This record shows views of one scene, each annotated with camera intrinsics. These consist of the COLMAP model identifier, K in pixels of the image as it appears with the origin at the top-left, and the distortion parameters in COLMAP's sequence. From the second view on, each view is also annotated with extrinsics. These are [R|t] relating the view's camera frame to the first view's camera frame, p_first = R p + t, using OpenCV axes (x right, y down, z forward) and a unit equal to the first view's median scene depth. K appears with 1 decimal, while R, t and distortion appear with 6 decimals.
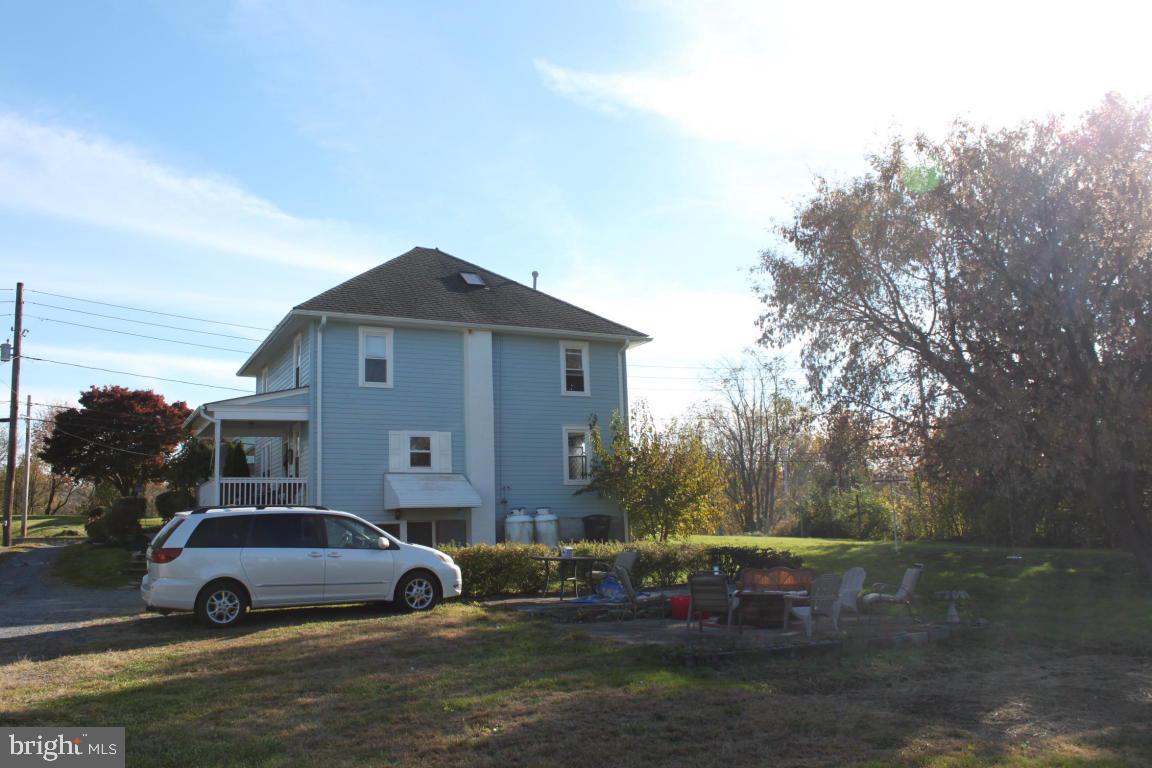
lens RADIAL K [[956.8, 0, 576.0], [0, 956.8, 384.0], [0, 0, 1]] dist [-0.166034, 0.156139]
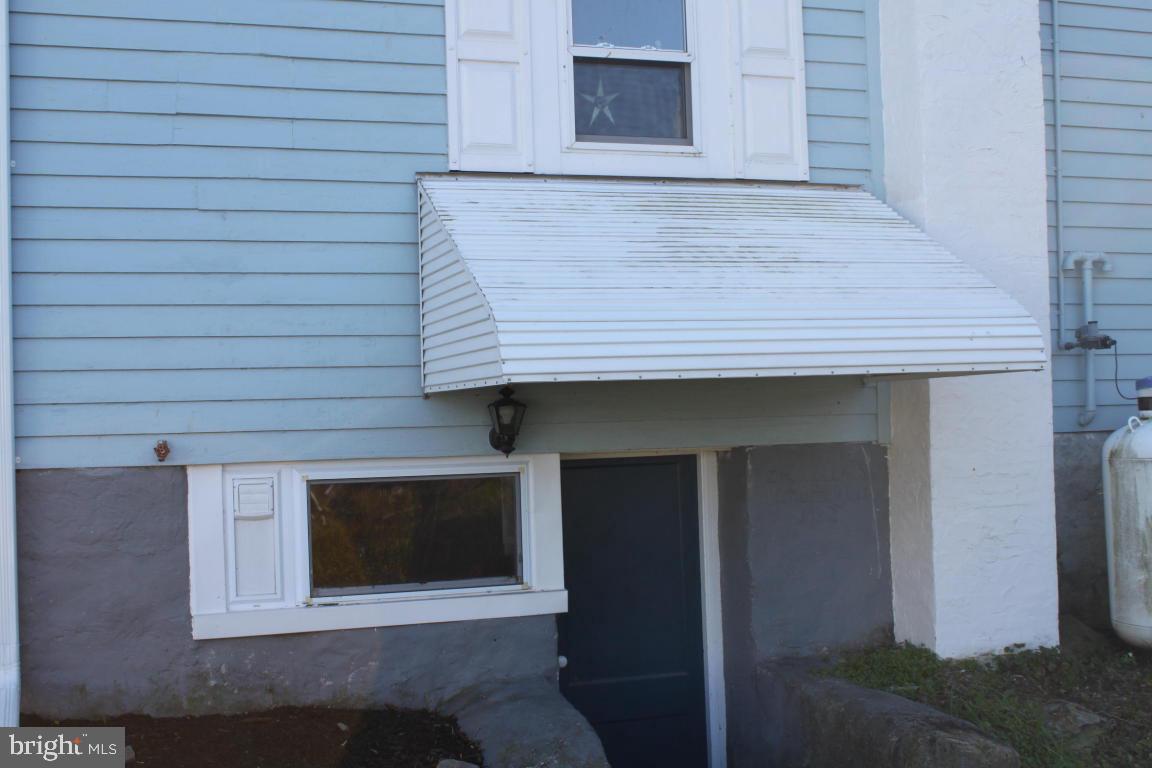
lens RADIAL K [[1366.7, 0, 576.0], [0, 1366.7, 384.0], [0, 0, 1]] dist [-0.073396, 0.036893]
pose [[0.982192, -0.001518, -0.187875, -0.124302], [0.027322, 0.990491, 0.134835, 0.094613], [0.185883, -0.137567, 0.972894, 0.733834]]
